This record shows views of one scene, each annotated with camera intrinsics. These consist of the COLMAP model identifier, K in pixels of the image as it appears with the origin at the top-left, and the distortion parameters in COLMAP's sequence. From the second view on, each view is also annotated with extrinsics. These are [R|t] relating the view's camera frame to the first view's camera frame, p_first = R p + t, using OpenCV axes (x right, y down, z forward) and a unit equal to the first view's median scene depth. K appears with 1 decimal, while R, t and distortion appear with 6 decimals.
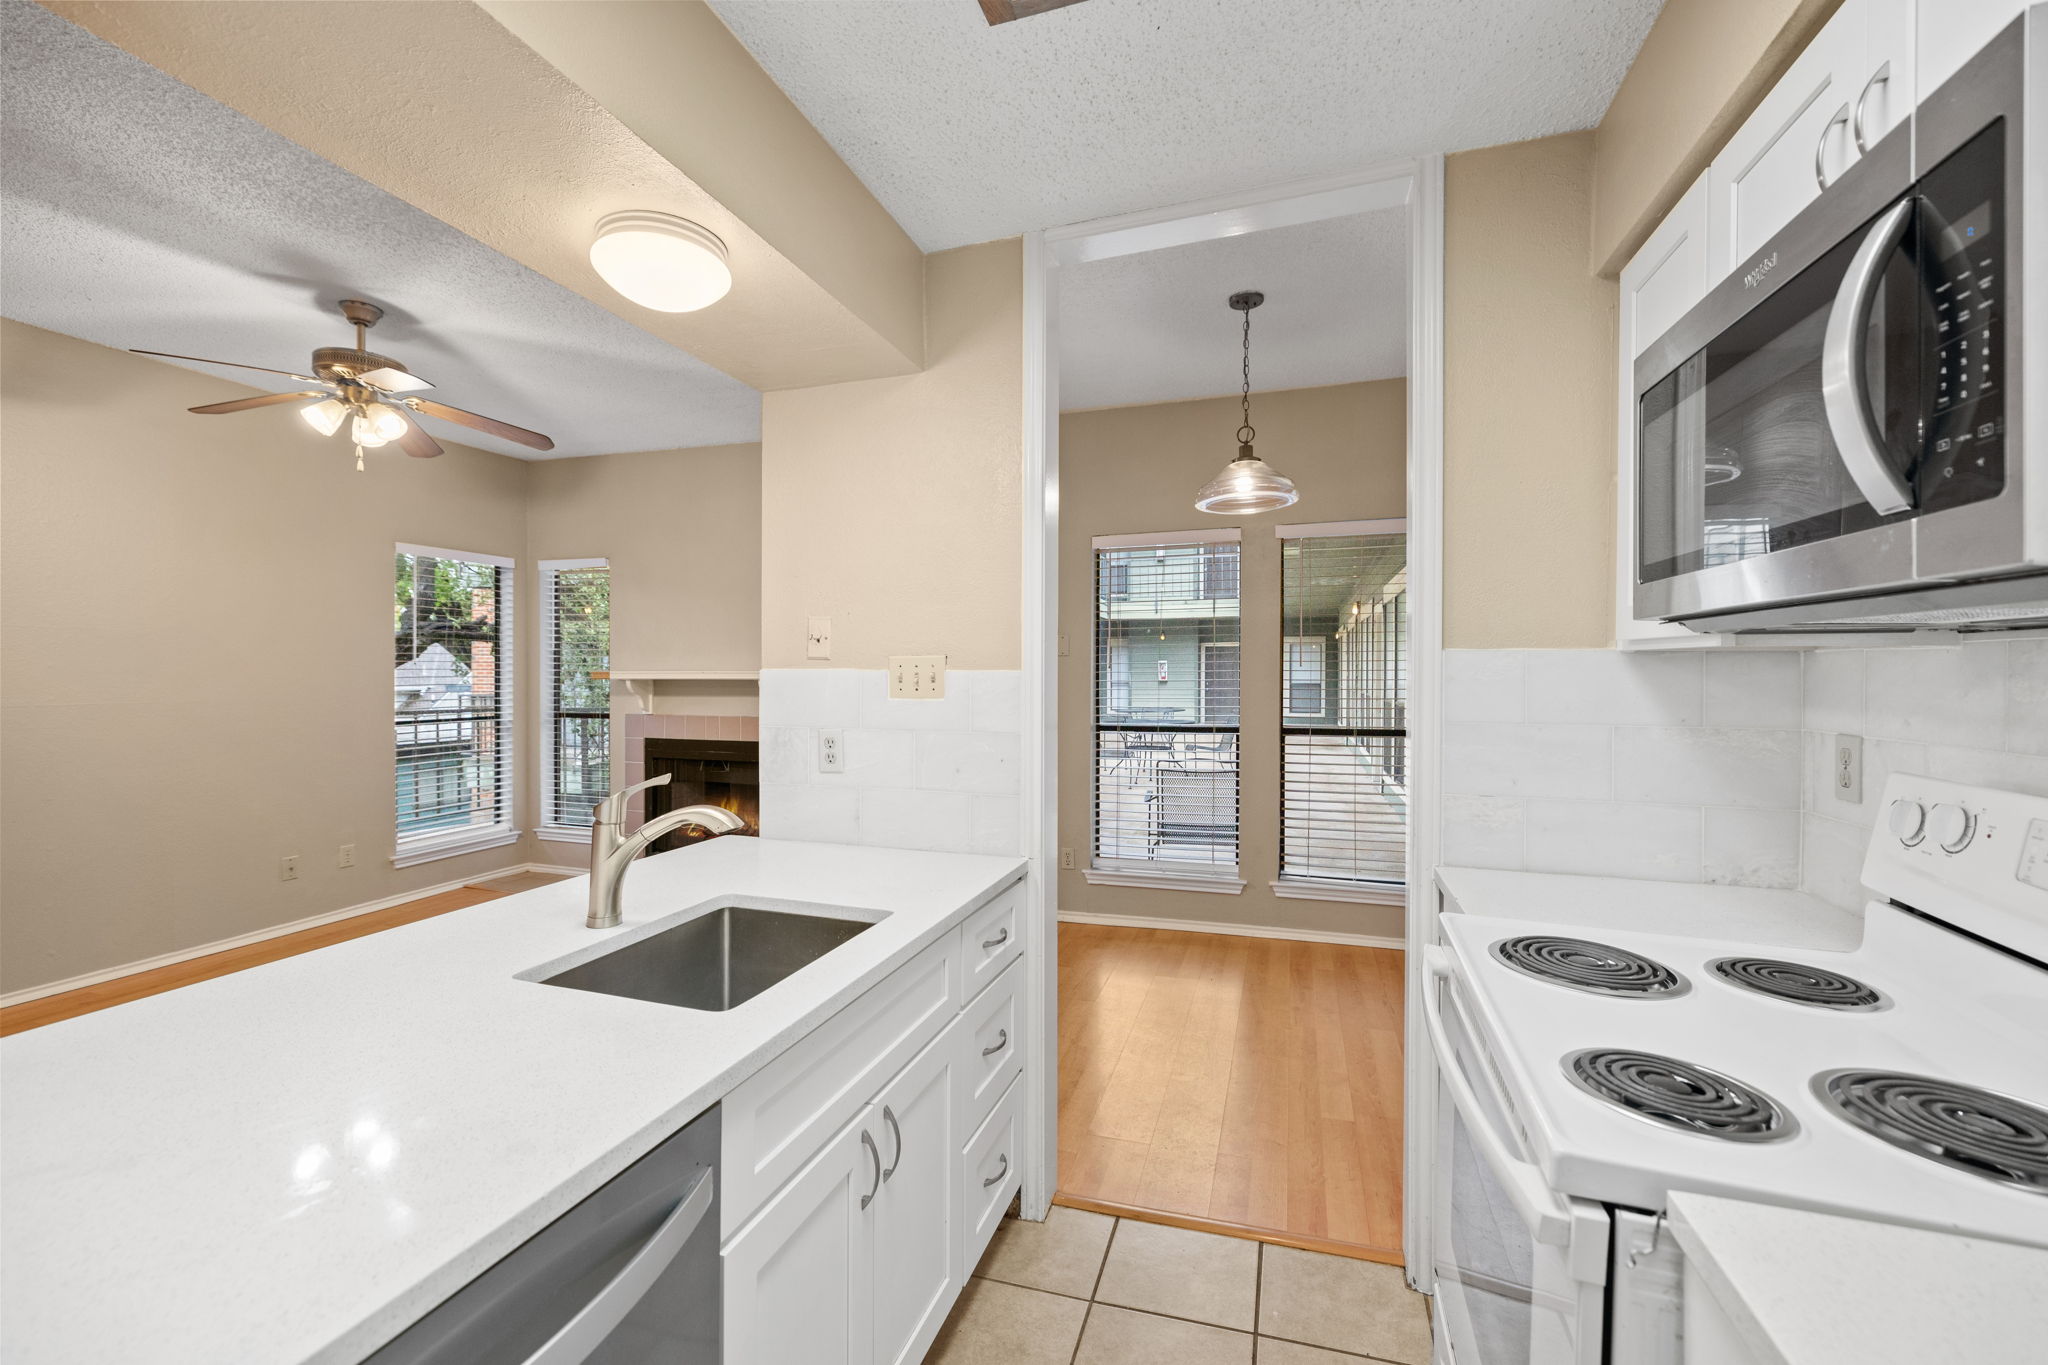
lens RADIAL K [[853.5, 0, 1022.5], [0, 853.5, 673.1], [0, 0, 1]] dist [0.000191, -0.000198]
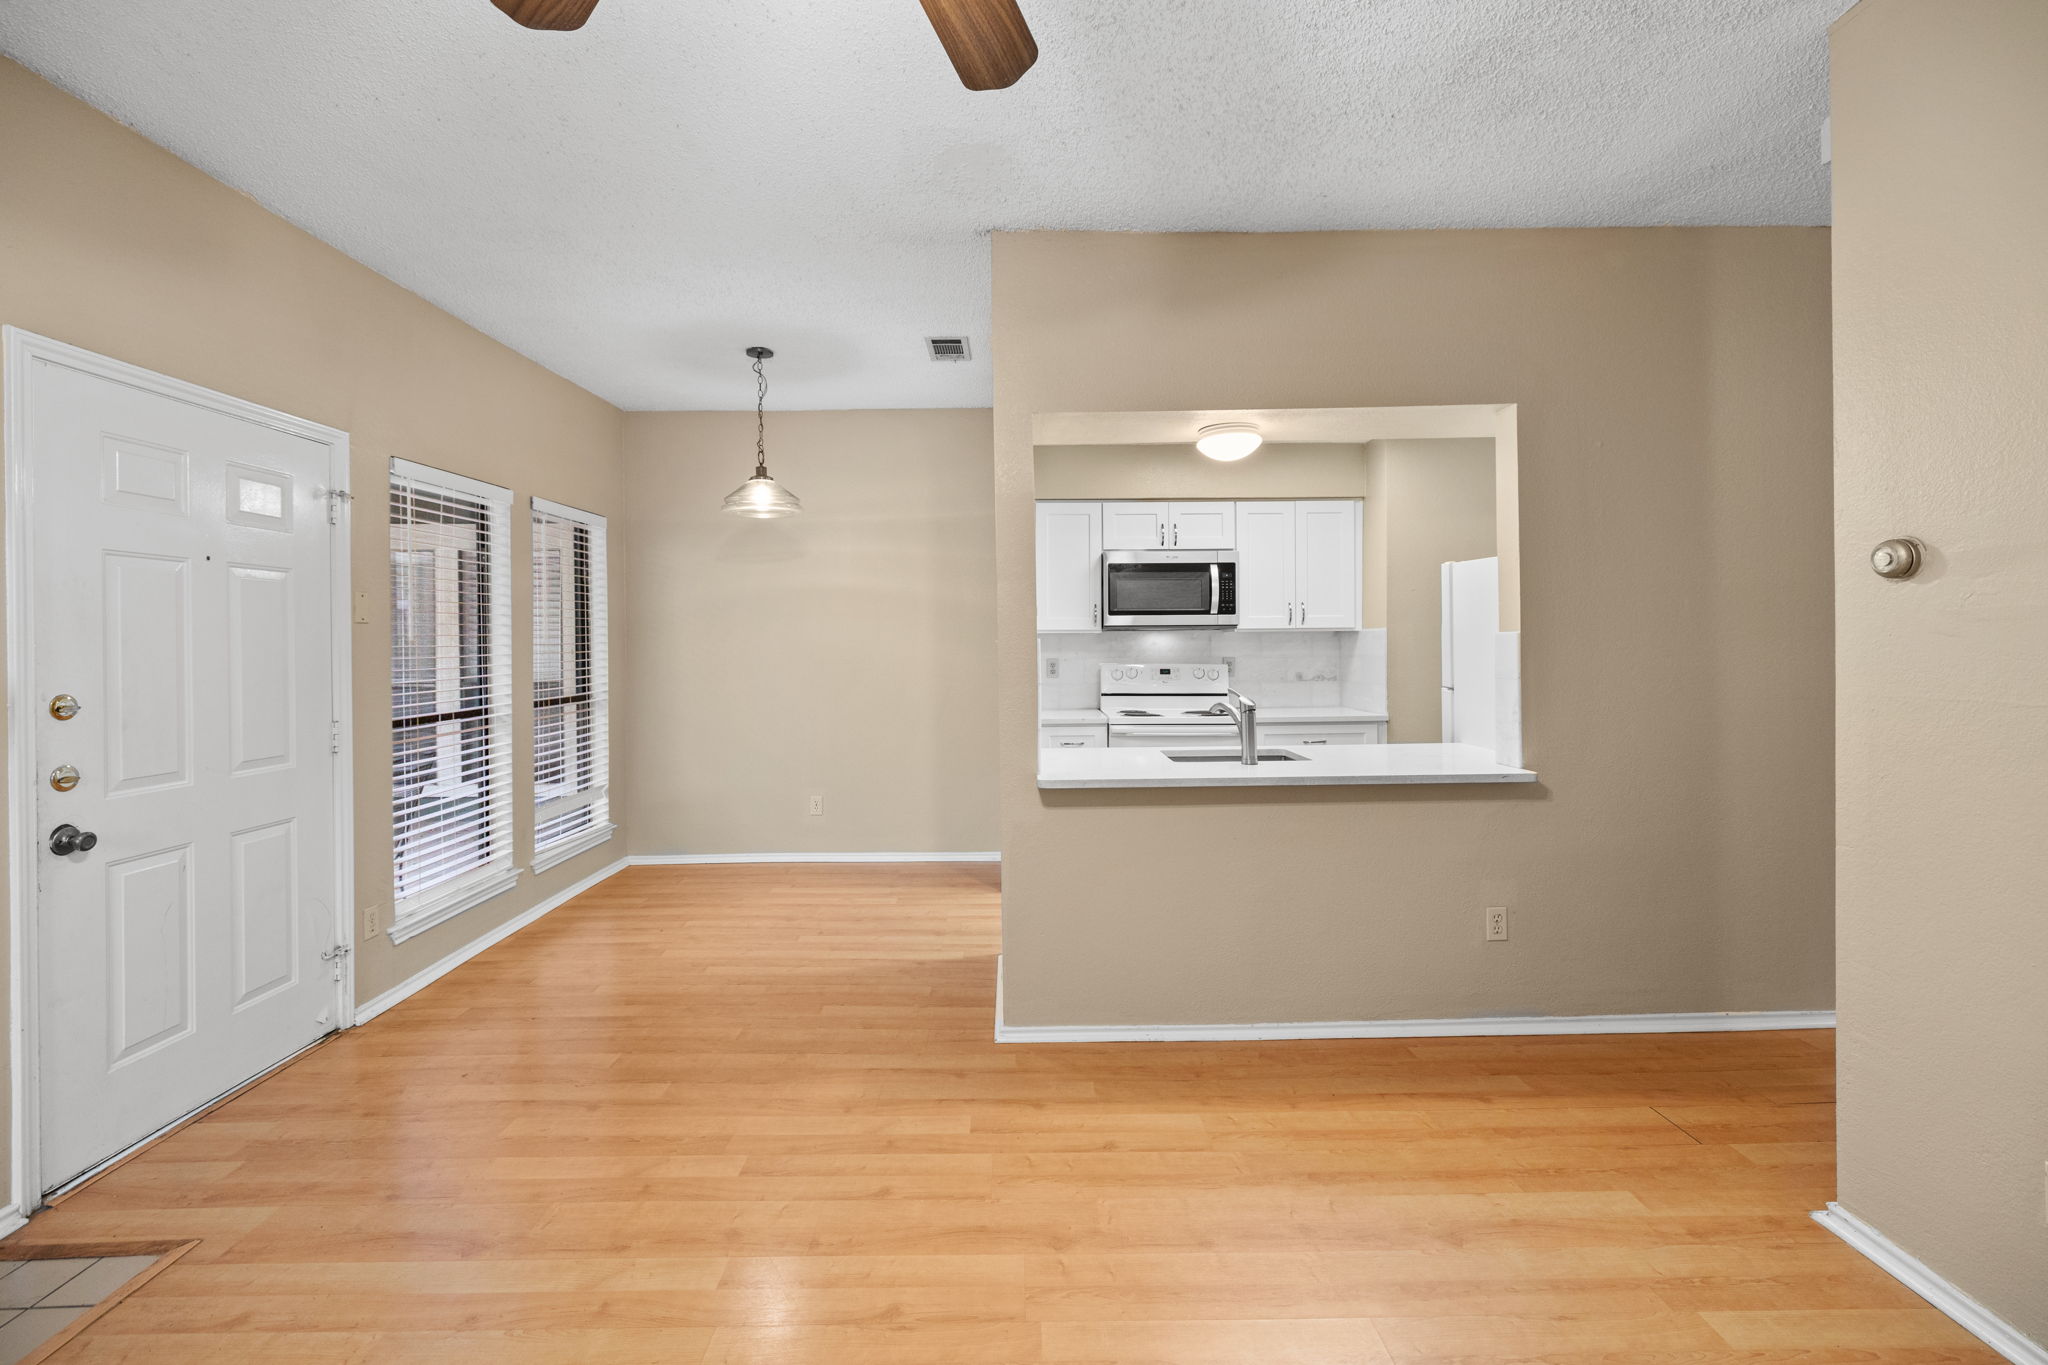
lens RADIAL K [[864.4, 0, 1022.8], [0, 864.4, 648.3], [0, 0, 1]] dist [0.000096, -0.000493]
pose [[-0.313947, -0.004371, 0.949430, -1.092313], [0.011445, 0.999899, 0.008388, -0.000145], [-0.949372, 0.013499, -0.313865, 1.037160]]
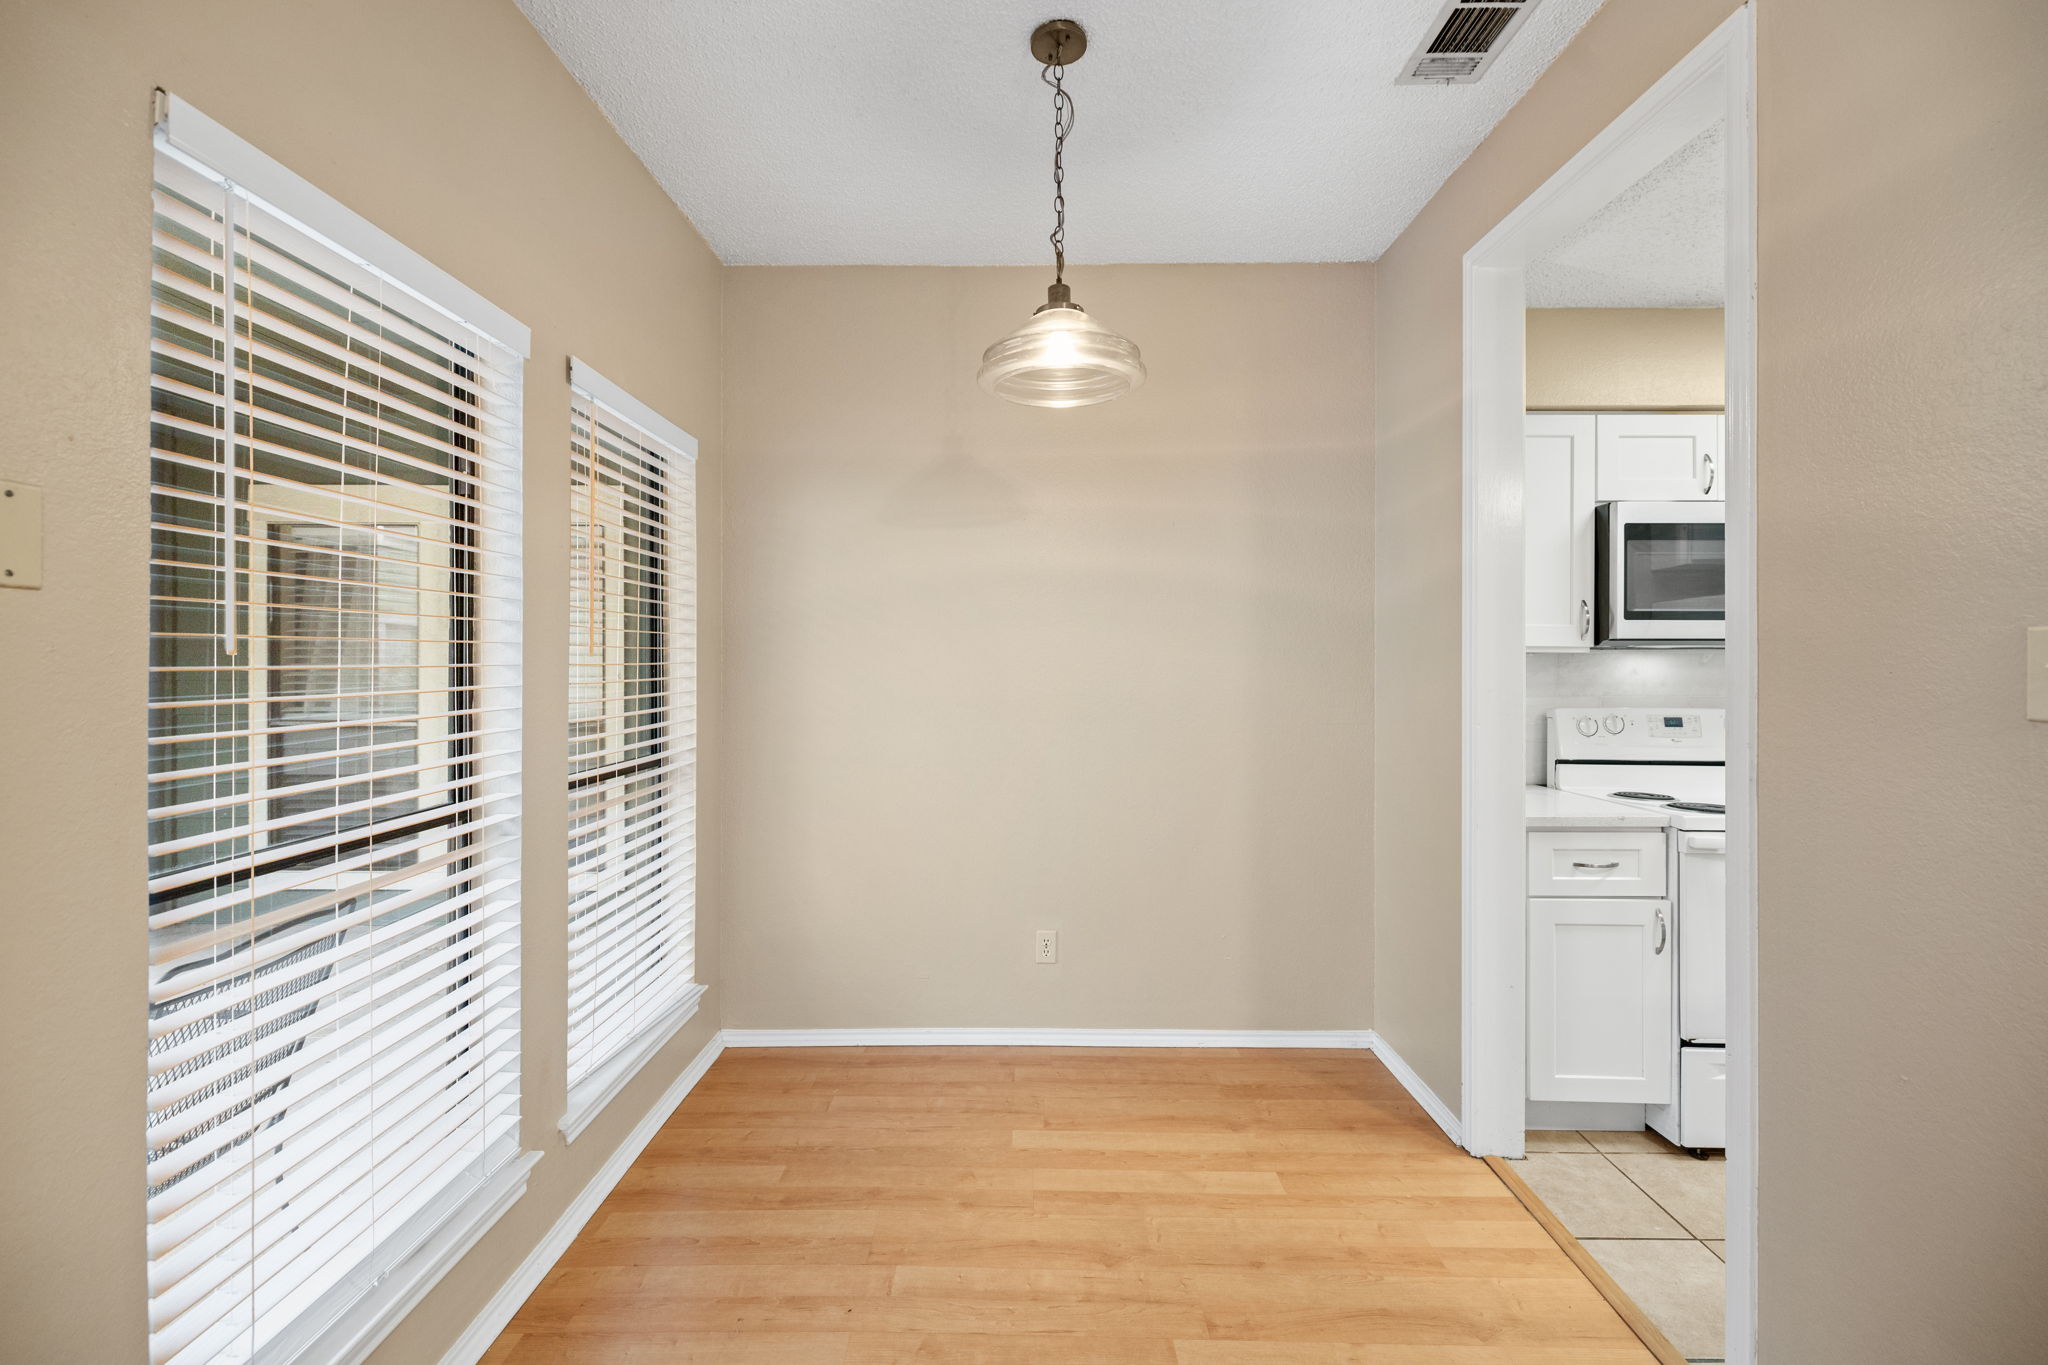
lens RADIAL K [[854.1, 0, 1022.1], [0, 854.1, 667.8], [0, 0, 1]] dist [-0.000570, -0.000136]
pose [[-0.297754, -0.001580, 0.954641, -0.299997], [0.002330, 0.999994, 0.002381, -0.001237], [-0.954640, 0.002933, -0.297749, 1.201732]]
